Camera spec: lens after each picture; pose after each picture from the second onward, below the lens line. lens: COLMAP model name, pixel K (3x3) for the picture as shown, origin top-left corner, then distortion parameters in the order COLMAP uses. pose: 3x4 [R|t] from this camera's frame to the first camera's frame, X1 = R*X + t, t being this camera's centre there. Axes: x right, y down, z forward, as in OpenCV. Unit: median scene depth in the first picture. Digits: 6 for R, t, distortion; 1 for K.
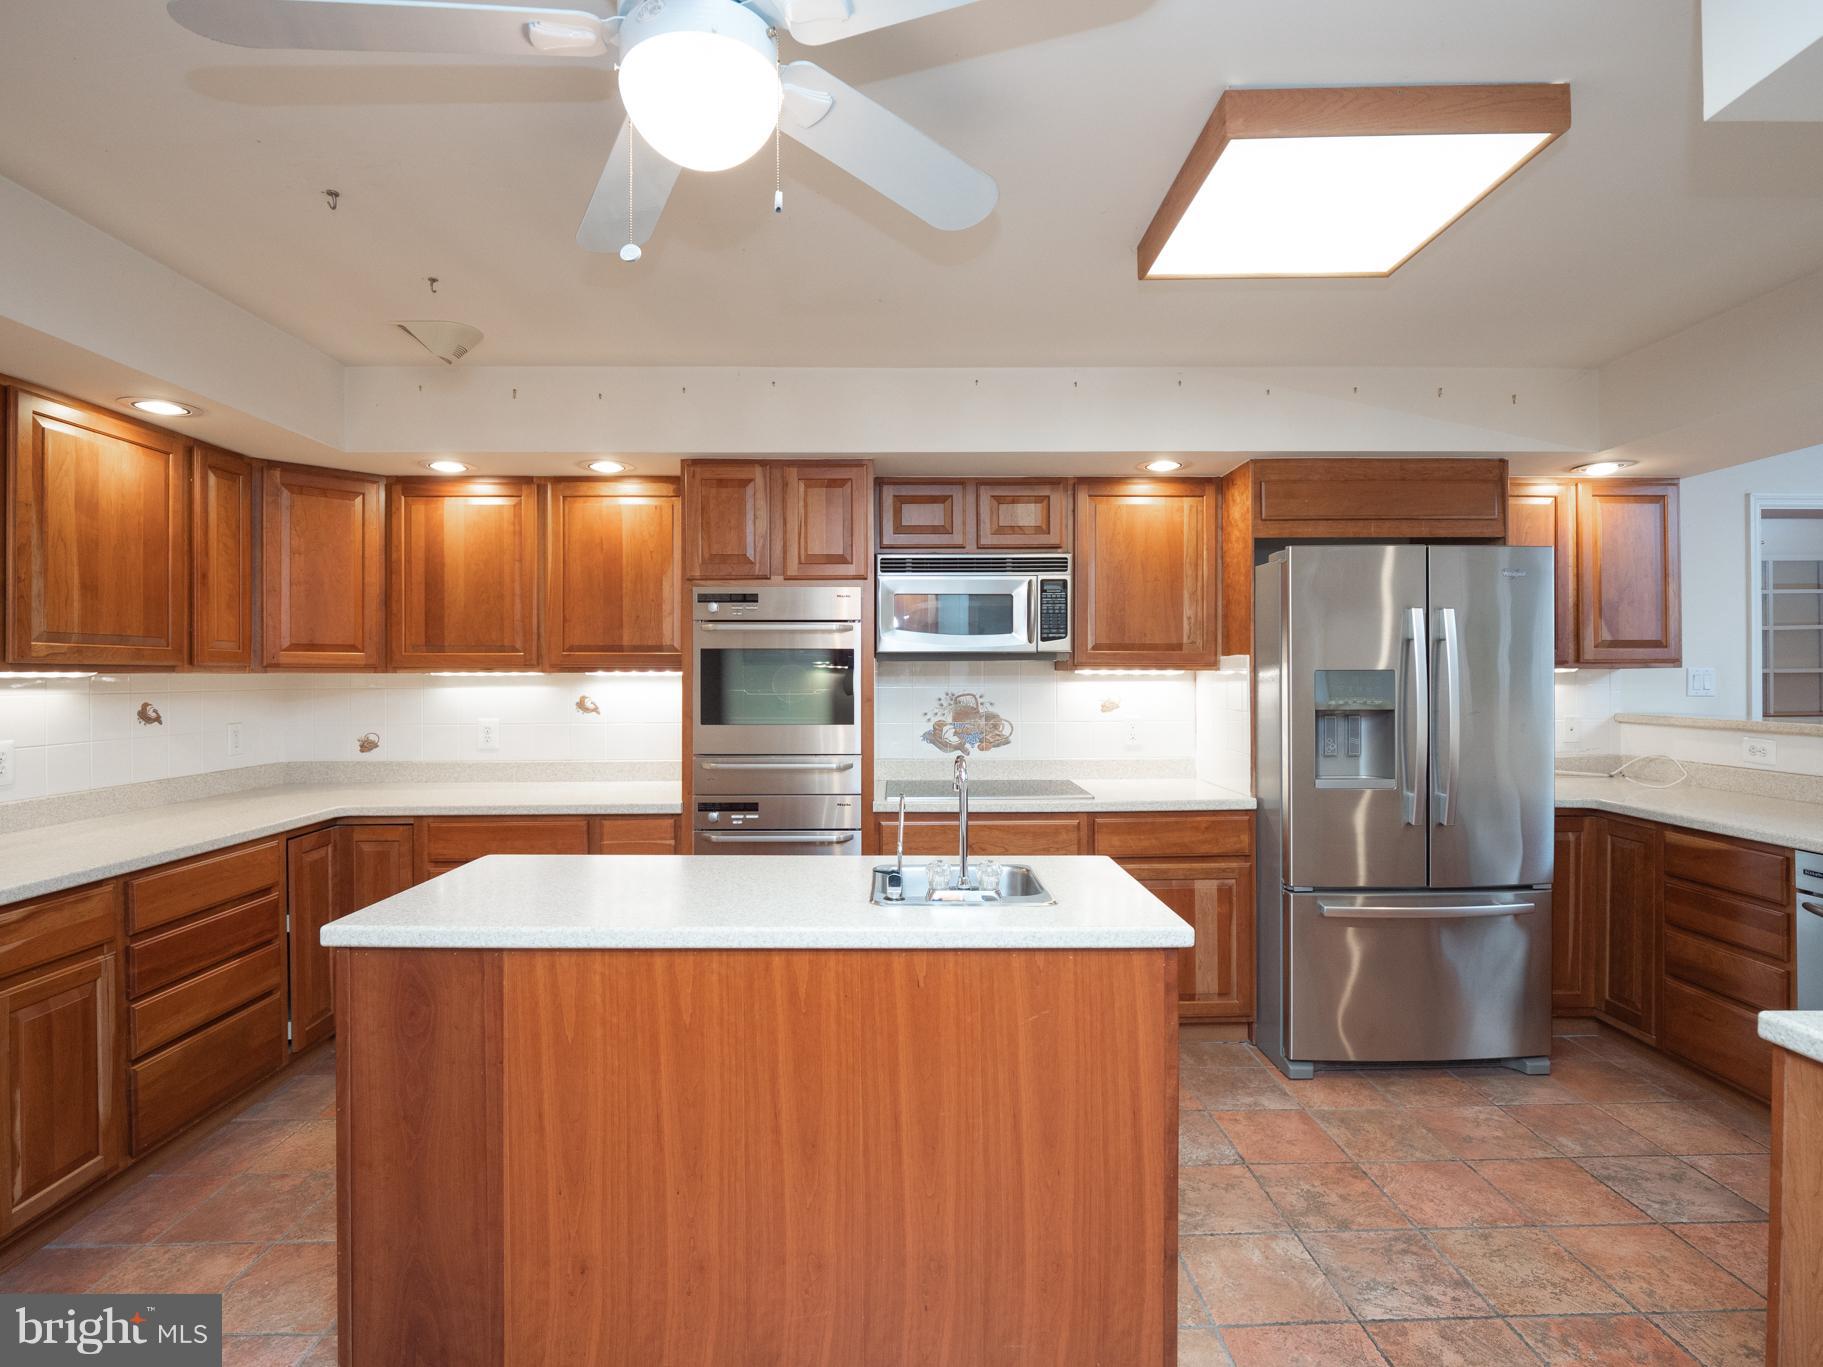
lens RADIAL K [[905.6, 0, 904.2], [0, 905.6, 675.7], [0, 0, 1]] dist [-0.006275, -0.007151]
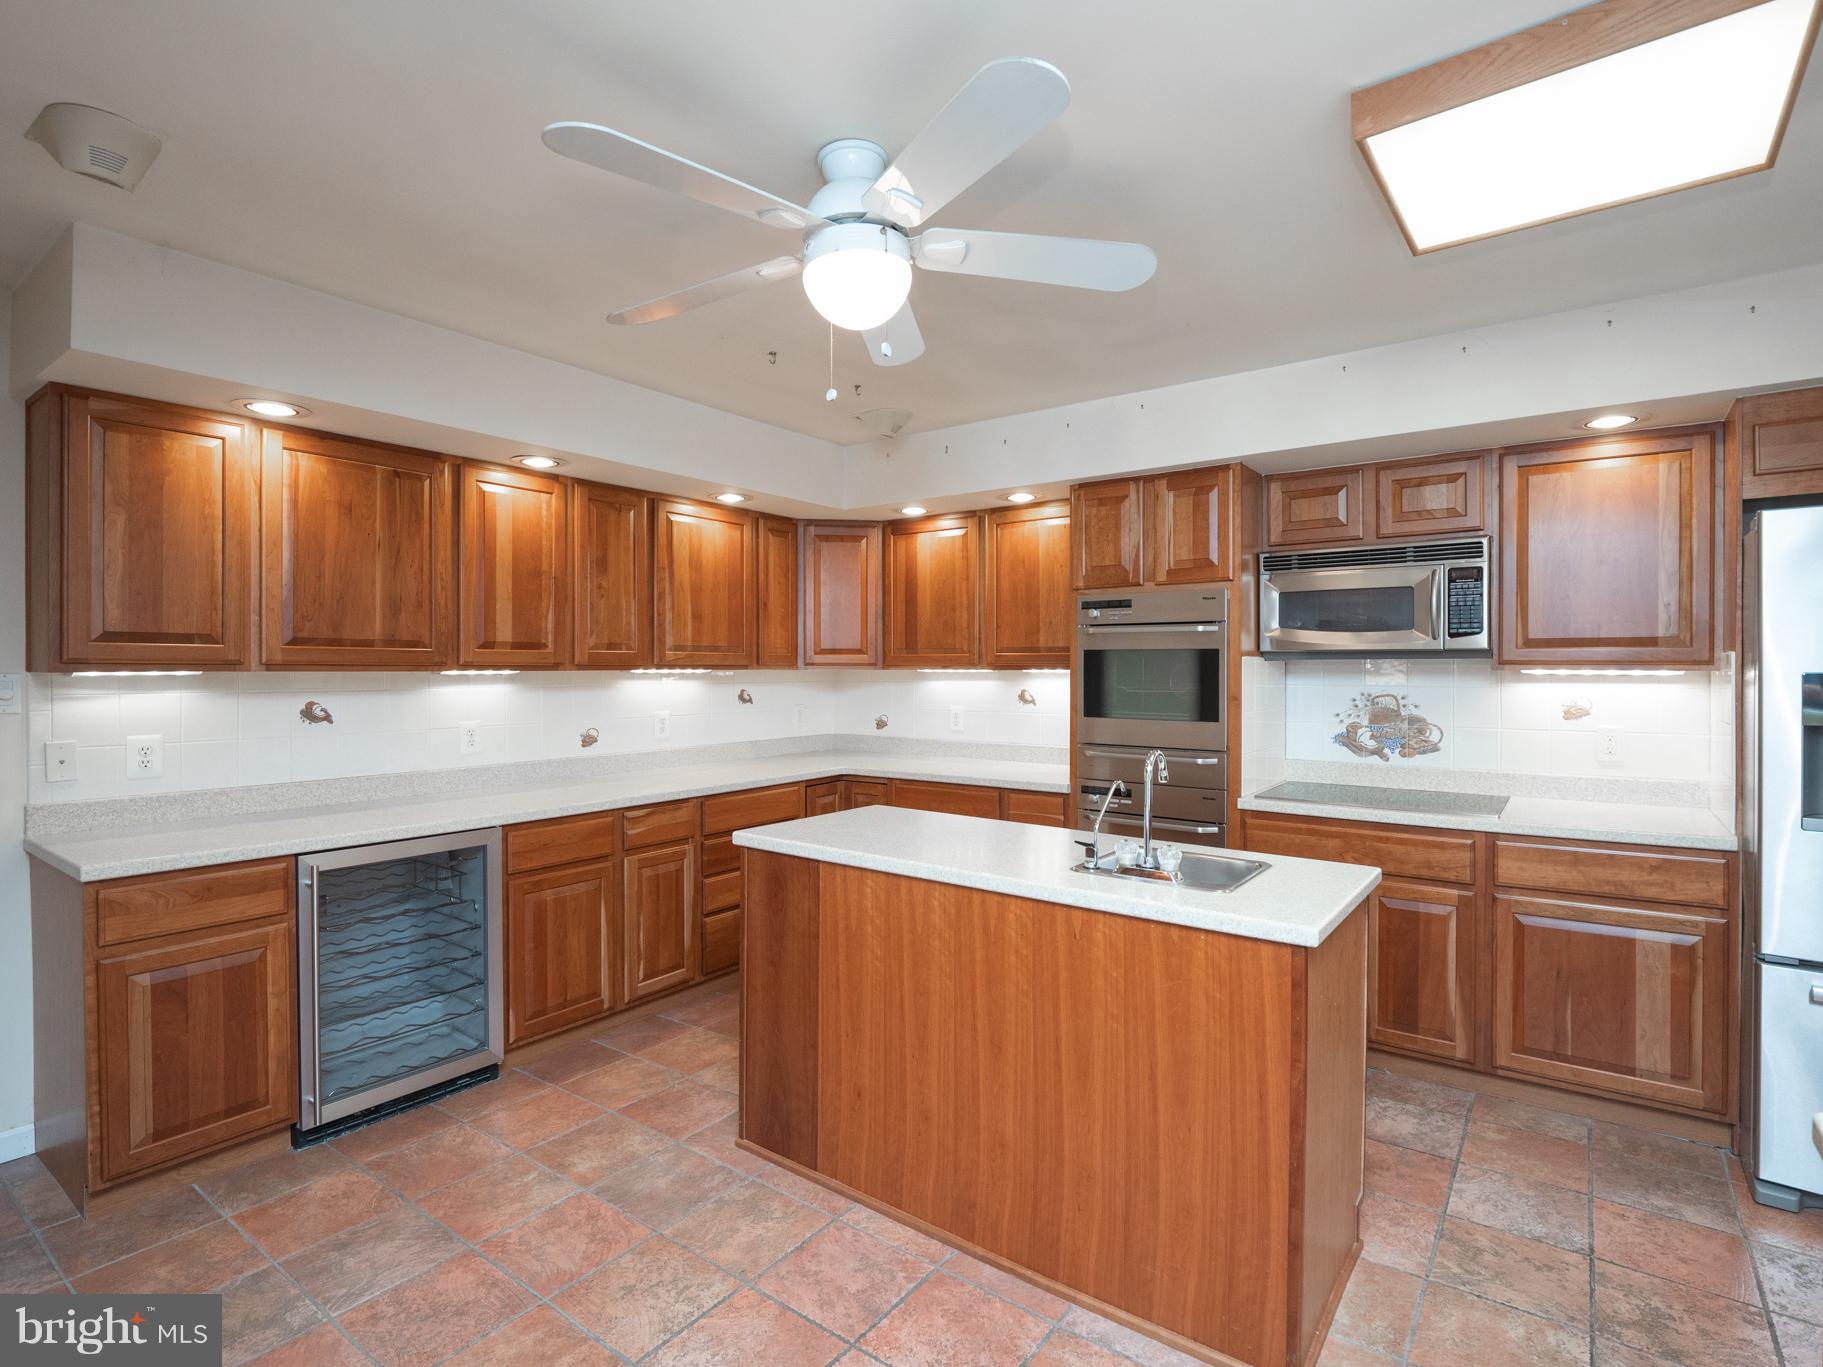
lens RADIAL K [[905.6, 0, 900.4], [0, 905.6, 672.6], [0, 0, 1]] dist [-0.006275, -0.007151]
pose [[0.792084, 0.005849, -0.610384, 0.304057], [-0.003370, 0.999981, 0.005208, -0.007011], [0.610402, -0.002068, 0.792089, -0.047841]]
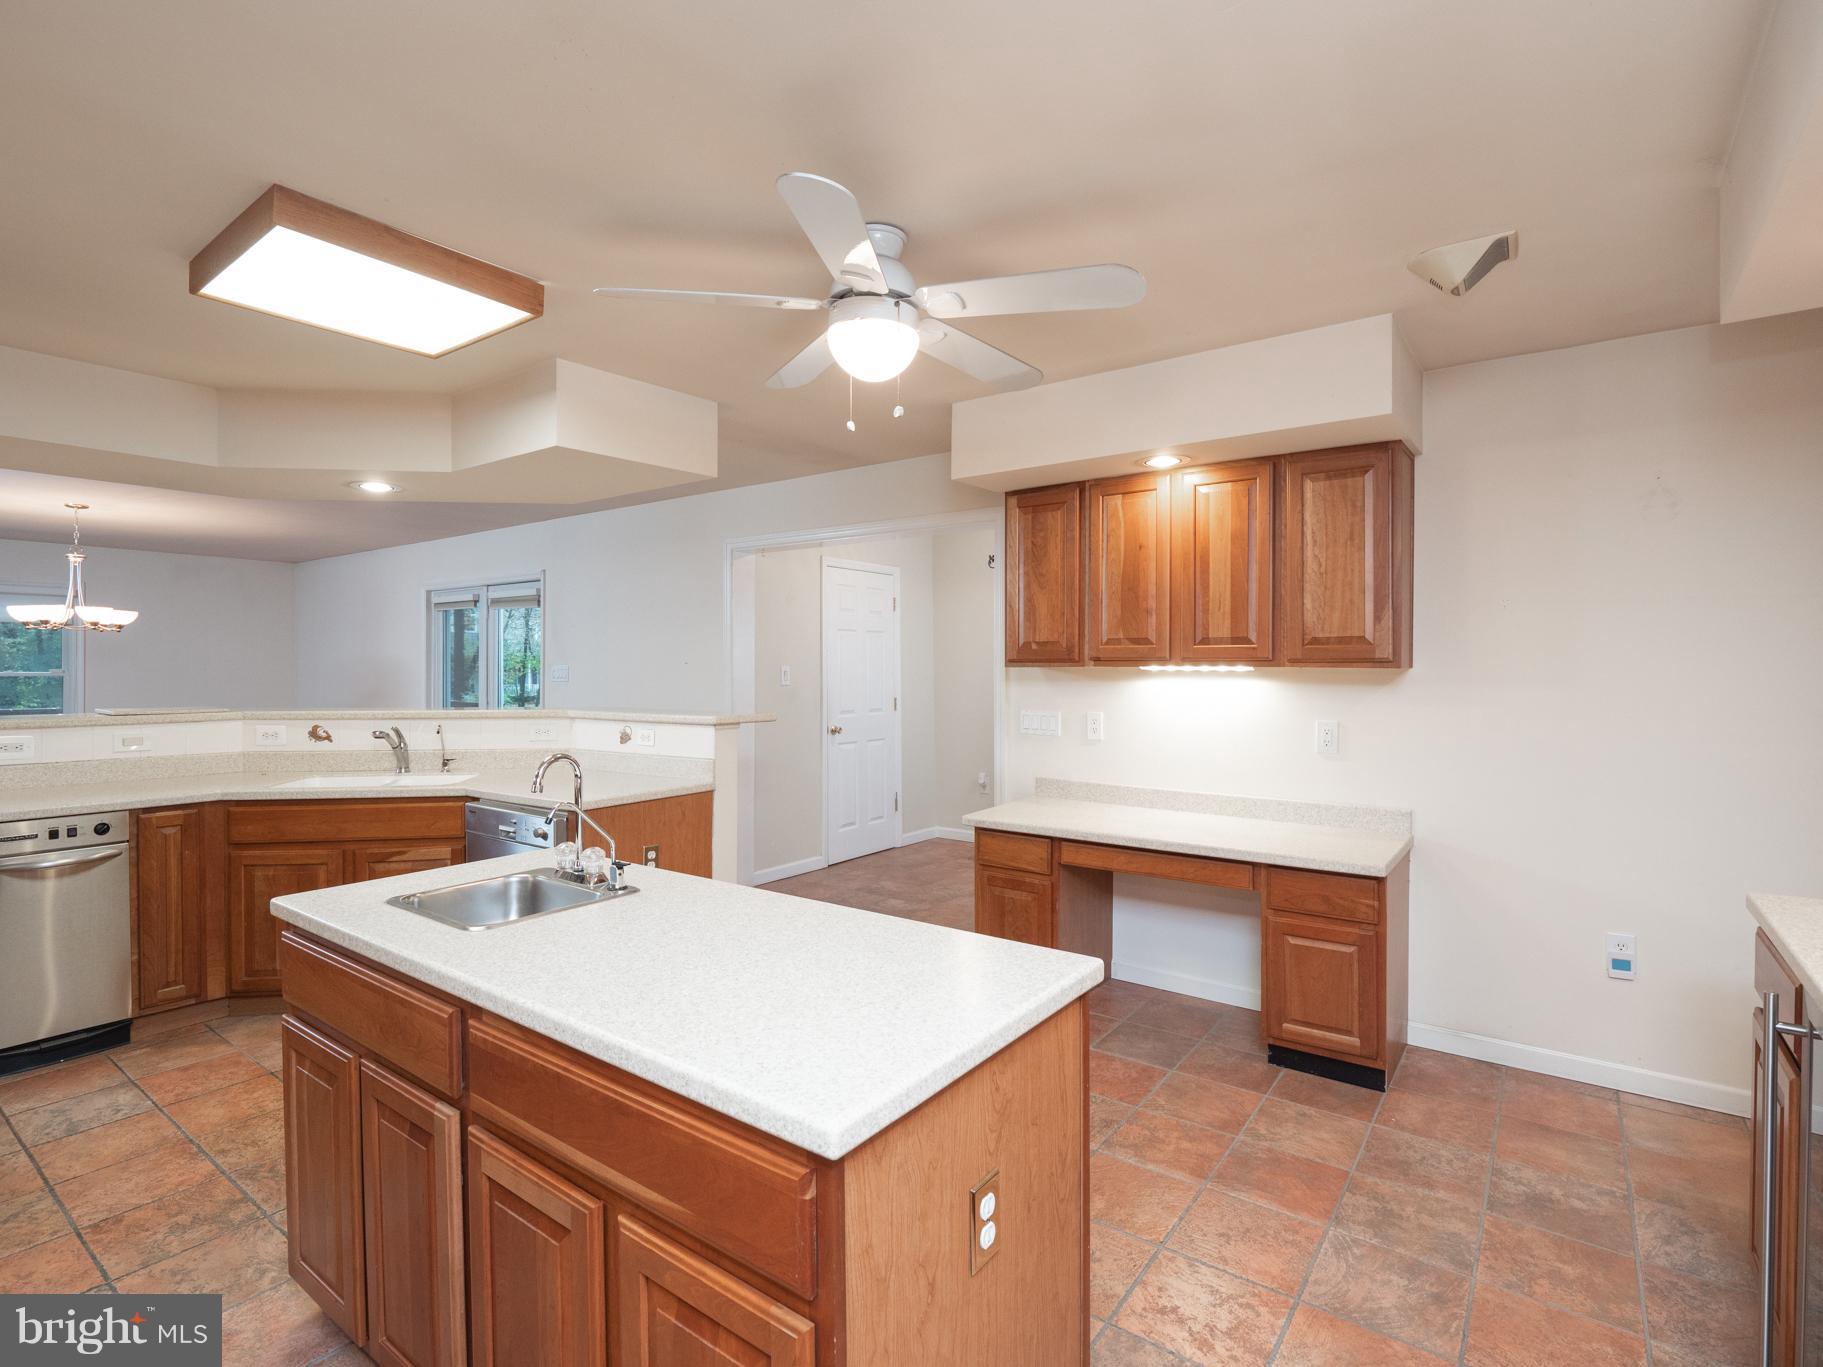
lens RADIAL K [[905.6, 0, 903.9], [0, 905.6, 670.3], [0, 0, 1]] dist [-0.006275, -0.007151]
pose [[-0.795130, 0.001834, 0.606437, -0.555090], [0.004536, 0.999985, 0.002924, -0.004427], [-0.606423, 0.005076, -0.795126, 0.980605]]
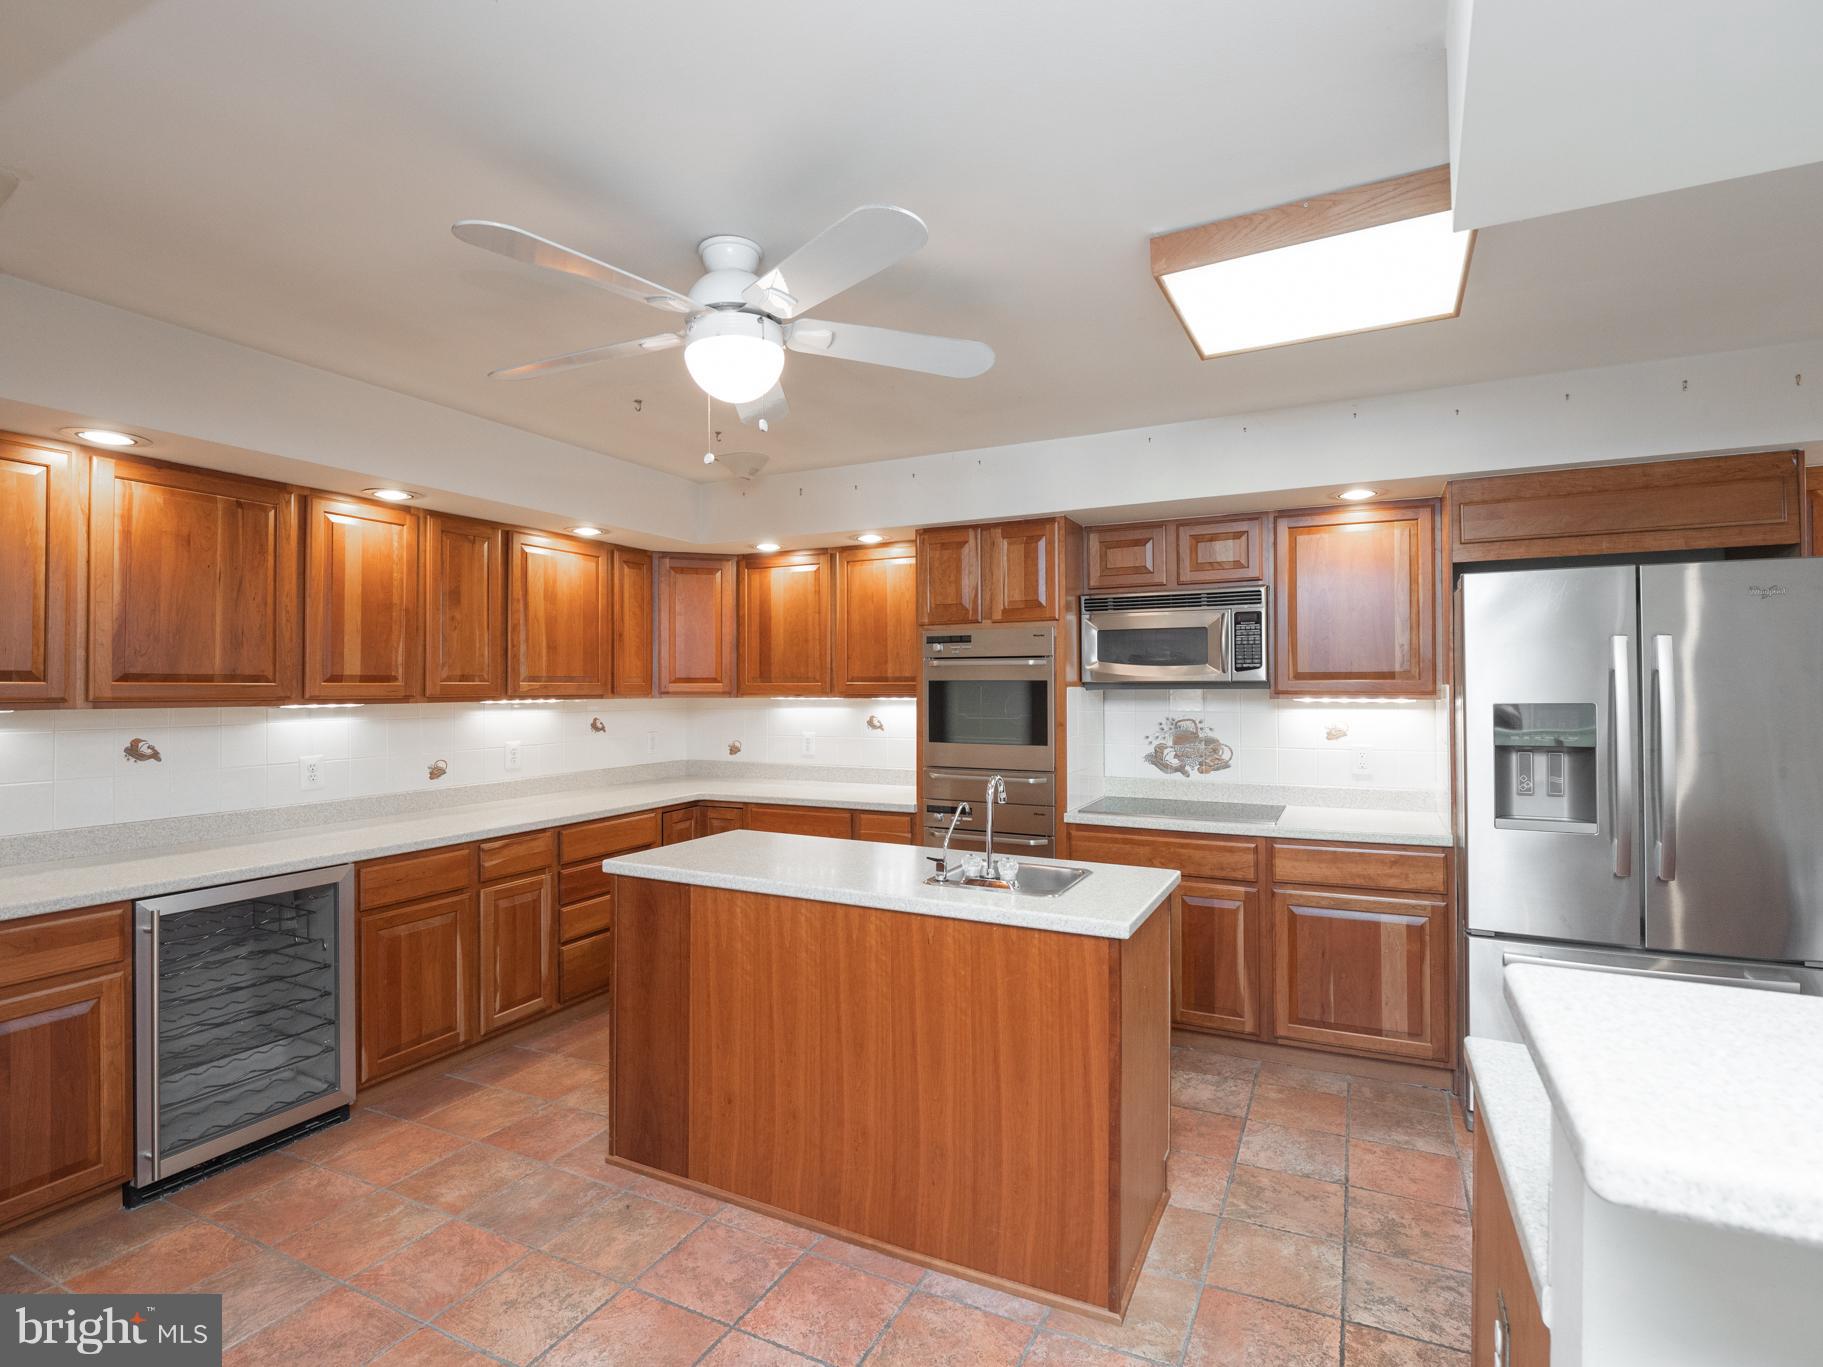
lens RADIAL K [[905.6, 0, 898.2], [0, 905.6, 674.8], [0, 0, 1]] dist [-0.006275, -0.007151]
pose [[0.886423, -0.006530, -0.462830, 0.329743], [0.000247, 0.999907, -0.013633, -0.022299], [0.462876, 0.011970, 0.886342, -0.126471]]
